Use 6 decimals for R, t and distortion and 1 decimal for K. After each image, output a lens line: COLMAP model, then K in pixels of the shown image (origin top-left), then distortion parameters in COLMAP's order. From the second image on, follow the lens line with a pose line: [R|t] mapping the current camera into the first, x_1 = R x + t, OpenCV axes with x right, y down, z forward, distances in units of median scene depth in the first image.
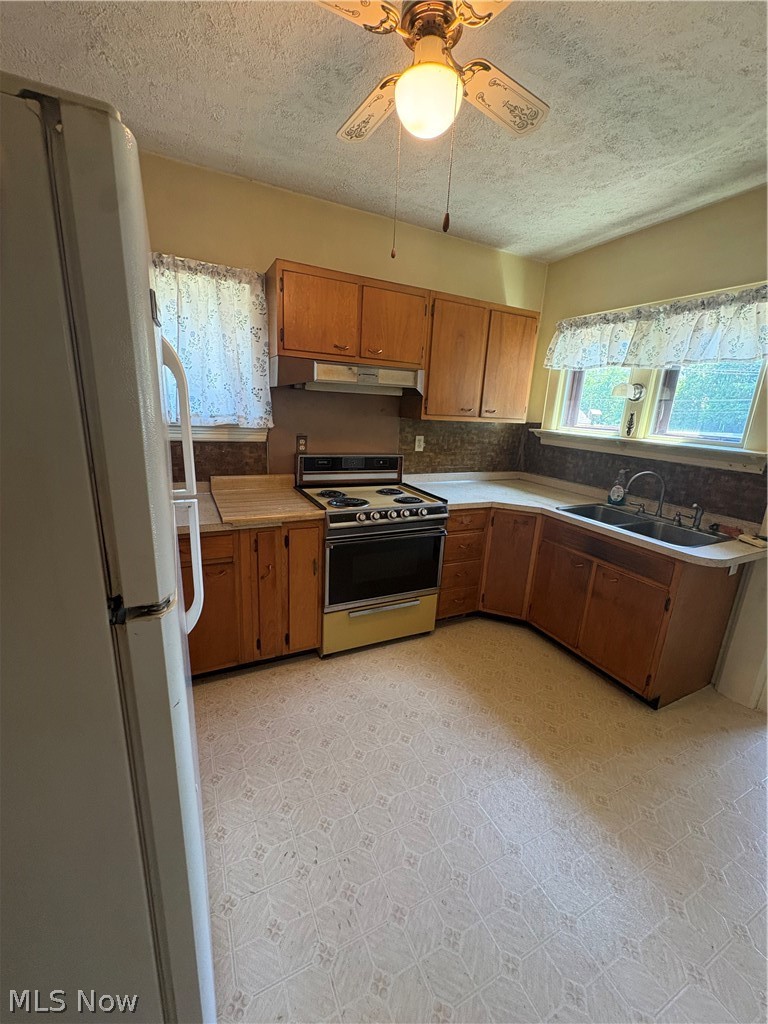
lens RADIAL K [[408.8, 0, 381.3], [0, 408.8, 514.3], [0, 0, 1]] dist [0.000577, -0.000064]
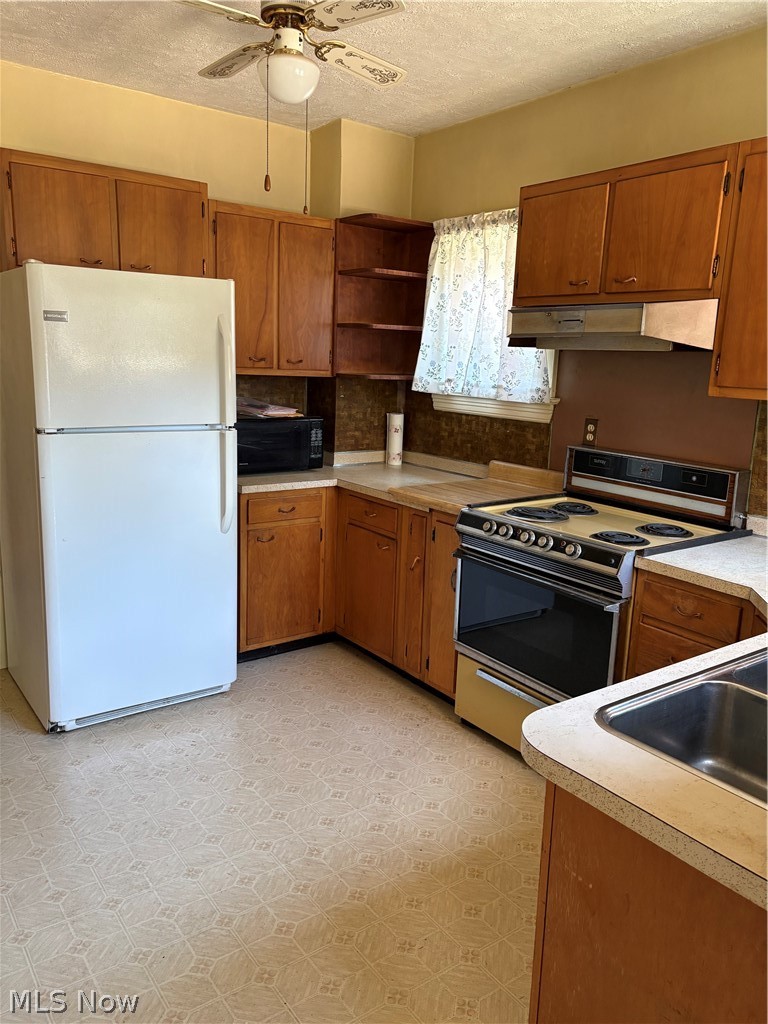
lens RADIAL K [[777.7, 0, 377.3], [0, 777.7, 518.1], [0, 0, 1]] dist [0.057768, -0.054666]
pose [[0.162782, 0.160779, -0.973474, 1.130770], [-0.276198, 0.954614, 0.111479, -0.096476], [0.947215, 0.250725, 0.199800, 0.527567]]
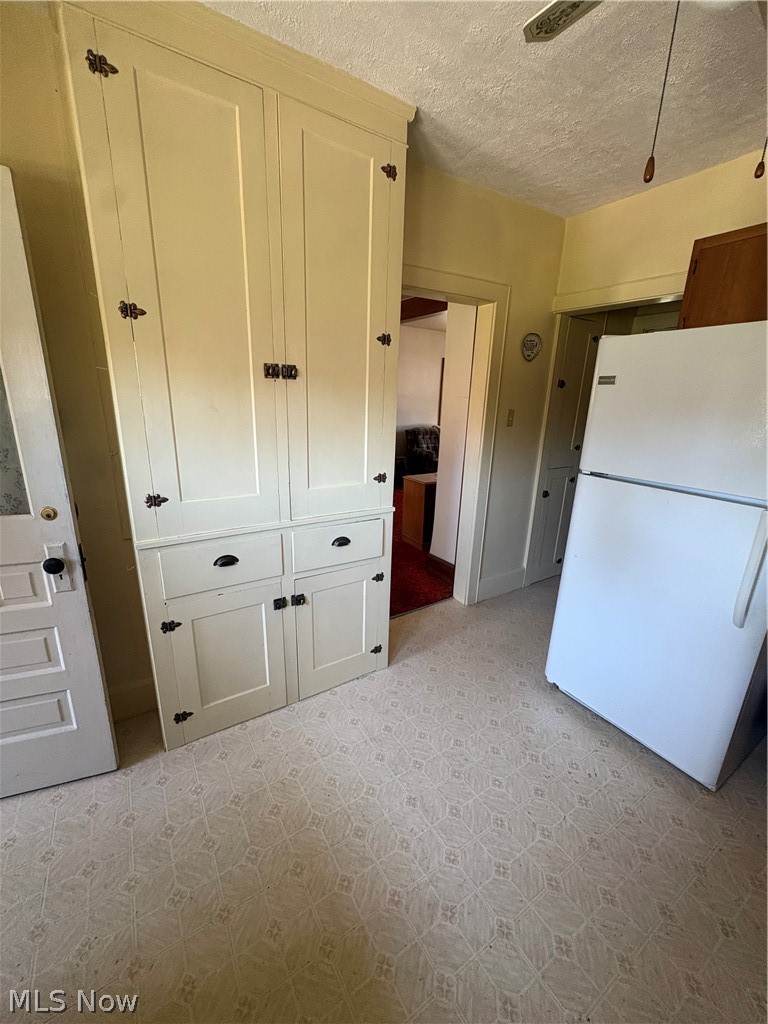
lens RADIAL K [[408.8, 0, 381.6], [0, 408.8, 512.3], [0, 0, 1]] dist [0.000577, -0.000064]
pose [[-0.991191, -0.048348, -0.123297, 0.356829], [-0.104506, 0.857408, 0.503916, -0.244454], [0.081352, 0.512362, -0.854908, 0.948355]]
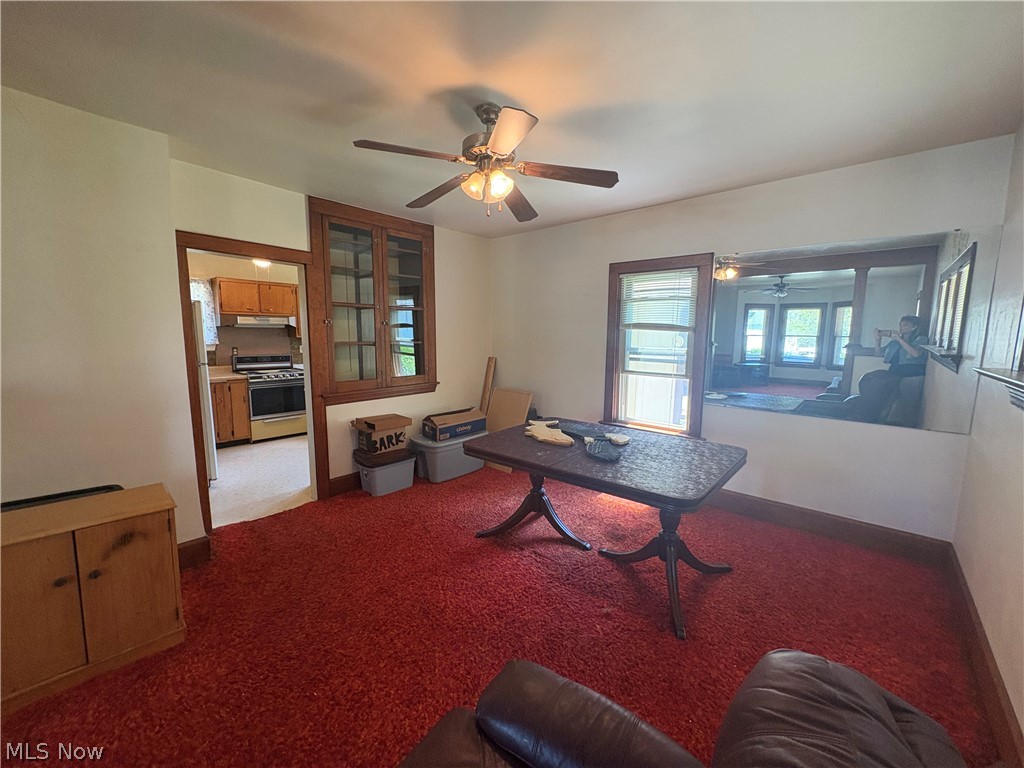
lens RADIAL K [[408.8, 0, 510.6], [0, 408.8, 385.9], [0, 0, 1]] dist [0.000577, -0.000064]
pose [[0.924462, -0.089513, 0.370617, 0.372133], [0.132266, 0.986978, -0.091544, 0.445114], [-0.357596, 0.133649, 0.924264, -1.659127]]
